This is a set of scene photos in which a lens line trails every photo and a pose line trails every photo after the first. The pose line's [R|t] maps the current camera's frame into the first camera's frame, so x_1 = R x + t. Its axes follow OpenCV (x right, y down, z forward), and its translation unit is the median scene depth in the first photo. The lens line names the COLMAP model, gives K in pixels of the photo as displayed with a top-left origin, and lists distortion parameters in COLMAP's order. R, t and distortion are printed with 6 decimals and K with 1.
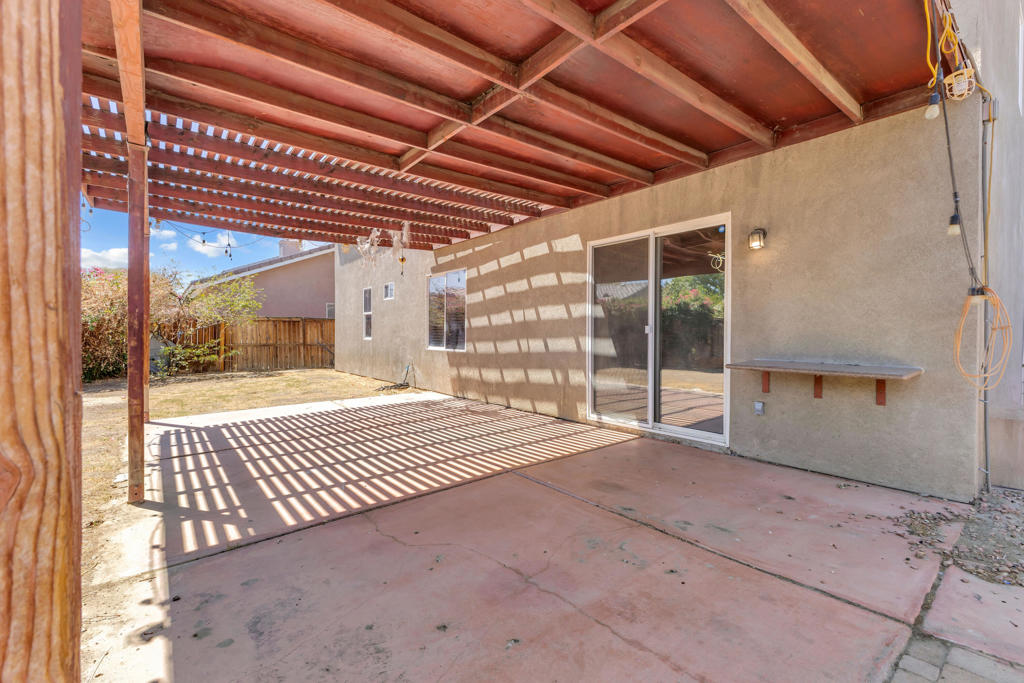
lens RADIAL K [[436.3, 0, 514.6], [0, 436.3, 340.7], [0, 0, 1]] dist [0.007213, -0.003196]
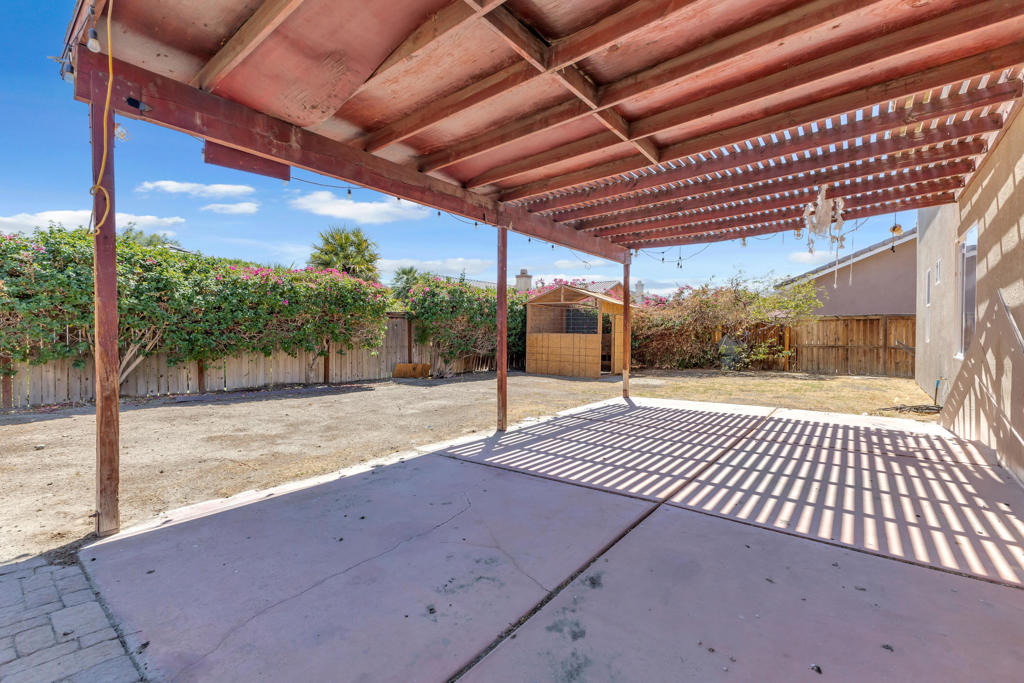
lens RADIAL K [[436.3, 0, 516.4], [0, 436.3, 340.6], [0, 0, 1]] dist [0.007213, -0.003196]
pose [[0.220662, 0.009282, -0.975306, 0.431934], [-0.013446, 0.999889, 0.006474, 0.000691], [0.975258, 0.011686, 0.220762, 0.345286]]
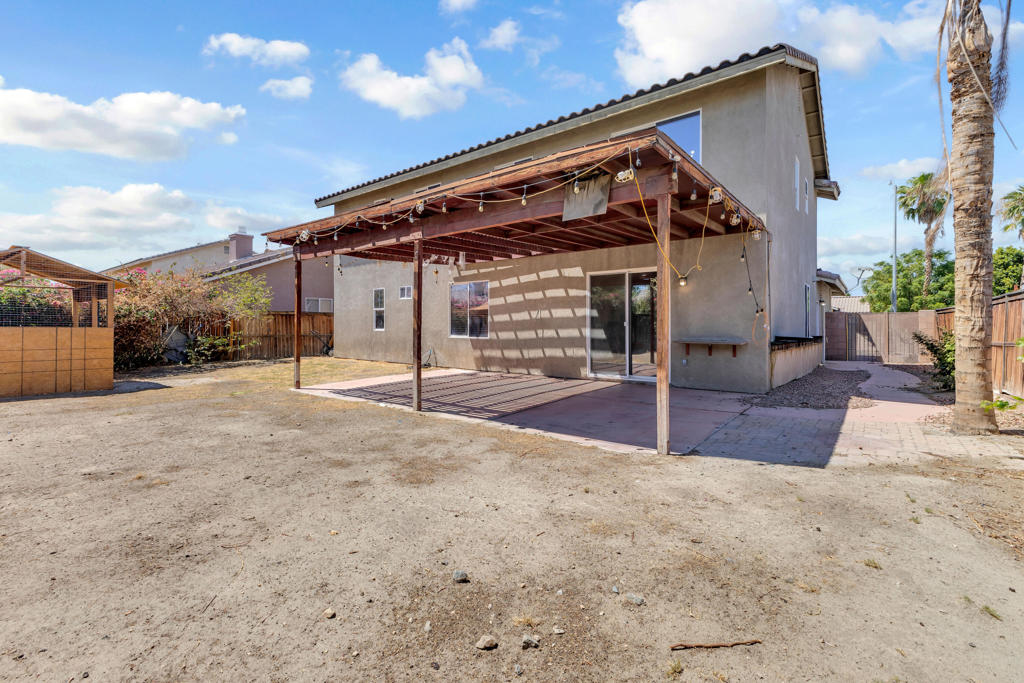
lens RADIAL K [[486.5, 0, 492.4], [0, 486.5, 322.3], [0, 0, 1]] dist [0.006295, -0.001162]
pose [[0.977973, -0.003616, 0.208699, -0.542789], [0.007140, 0.999844, -0.016136, -0.002973], [-0.208608, 0.017271, 0.977847, -0.714515]]
